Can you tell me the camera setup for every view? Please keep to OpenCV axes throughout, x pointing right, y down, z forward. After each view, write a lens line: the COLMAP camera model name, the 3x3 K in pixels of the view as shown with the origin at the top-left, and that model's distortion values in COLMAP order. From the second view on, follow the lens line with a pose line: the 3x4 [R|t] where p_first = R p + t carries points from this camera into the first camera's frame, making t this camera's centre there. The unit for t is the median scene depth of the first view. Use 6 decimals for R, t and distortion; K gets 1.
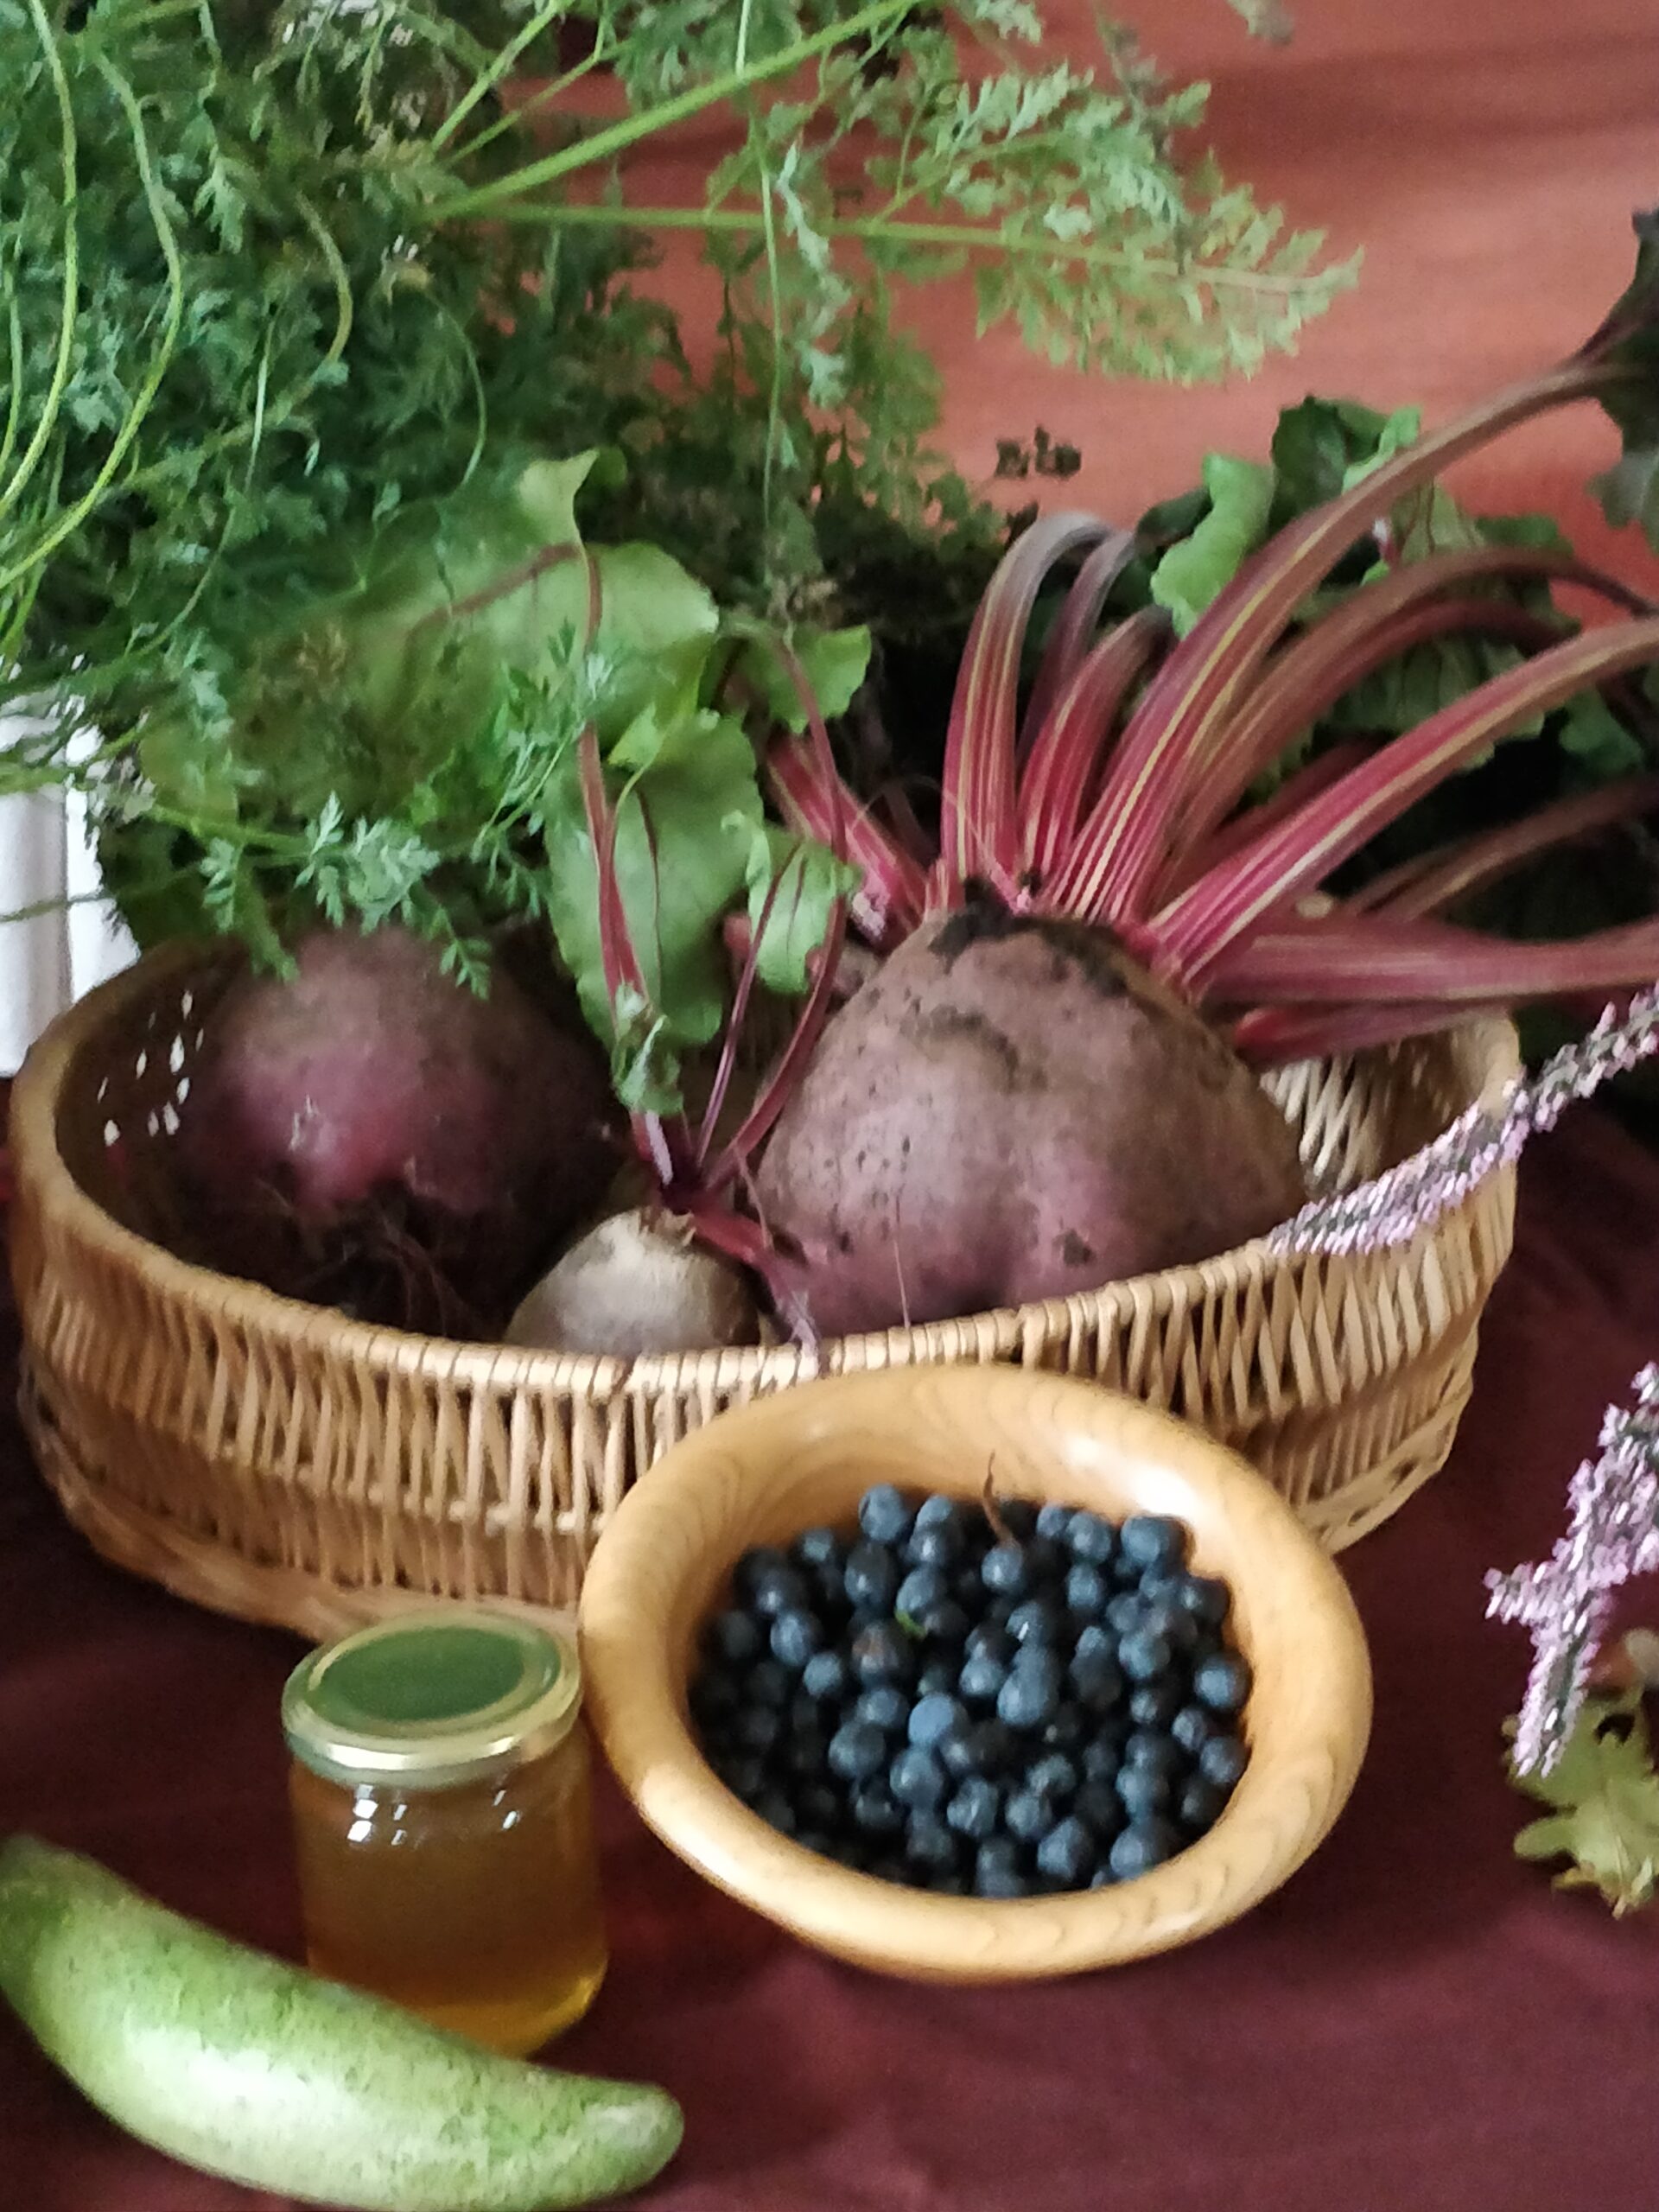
lens RADIAL K [[3579.9, 0, 816.4], [0, 3579.9, 1107.6], [0, 0, 1]] dist [0.119745, 0.000000]
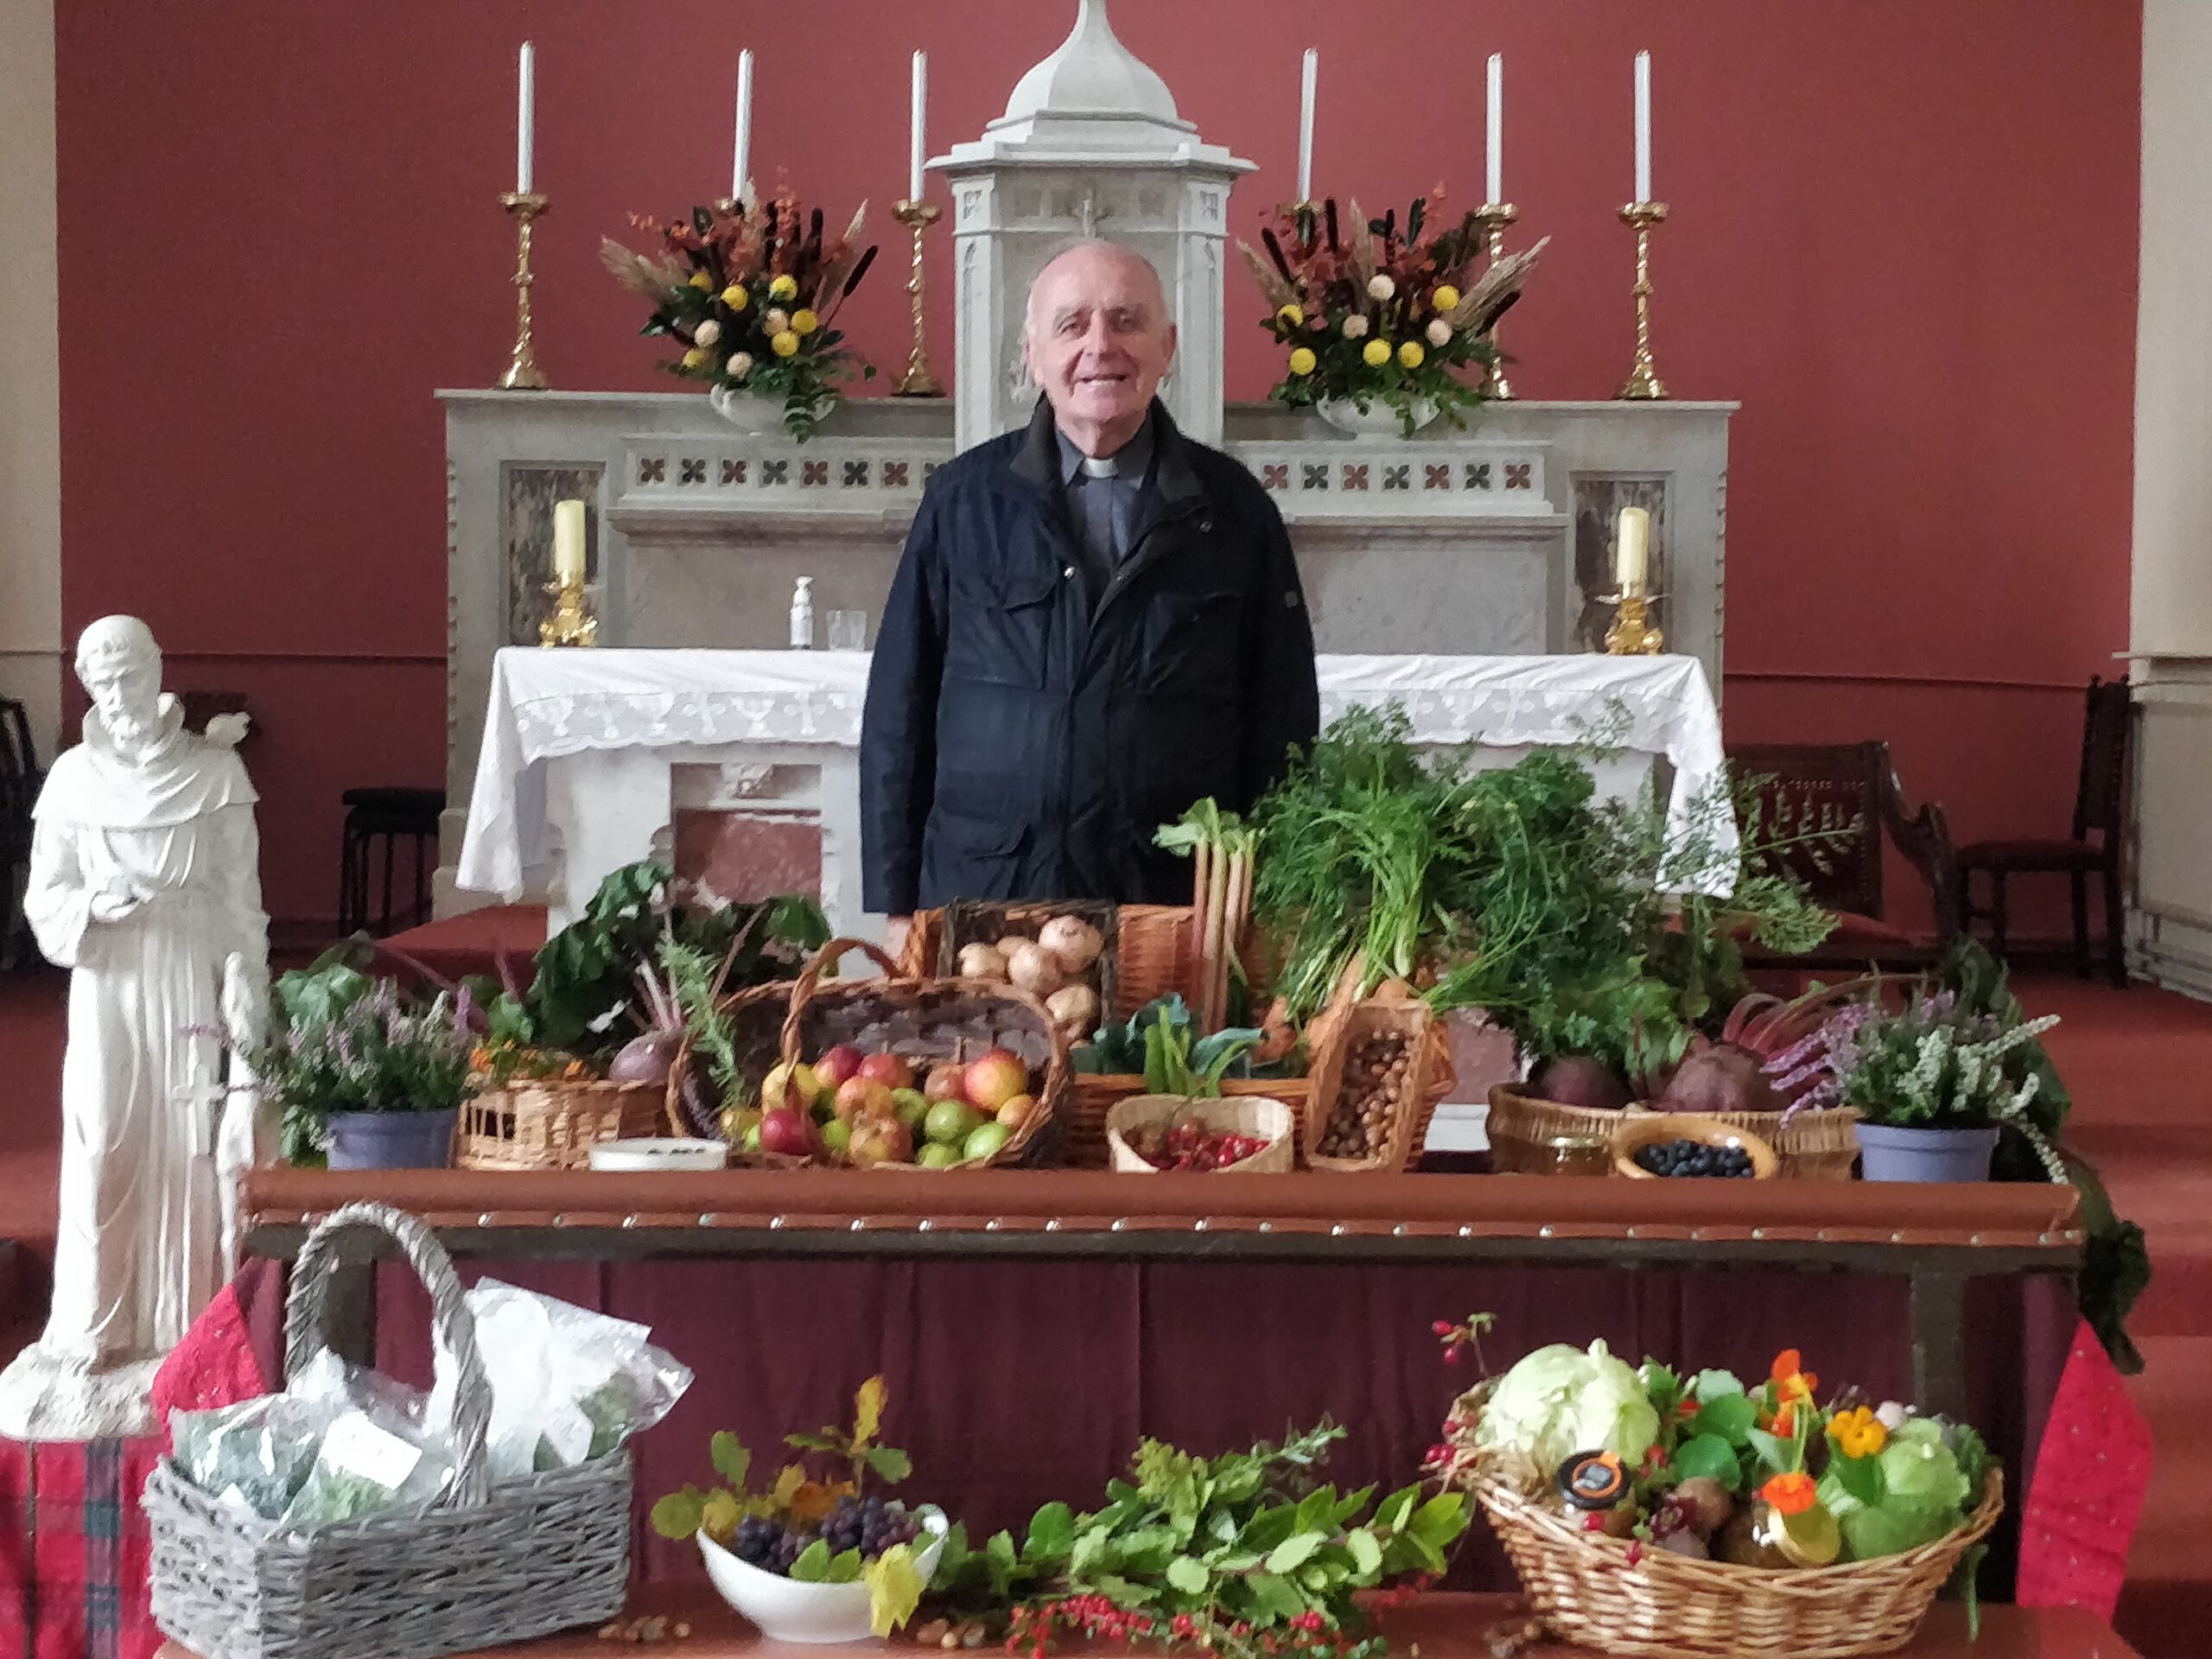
lens RADIAL K [[3579.9, 0, 1109.0], [0, 3579.9, 844.2], [0, 0, 1]] dist [0.119745, 0.000000]
pose [[0.962790, 0.052704, -0.265063, 0.456248], [-0.149453, 0.921009, -0.359730, 1.350358], [0.225166, 0.385958, 0.894615, -3.027100]]
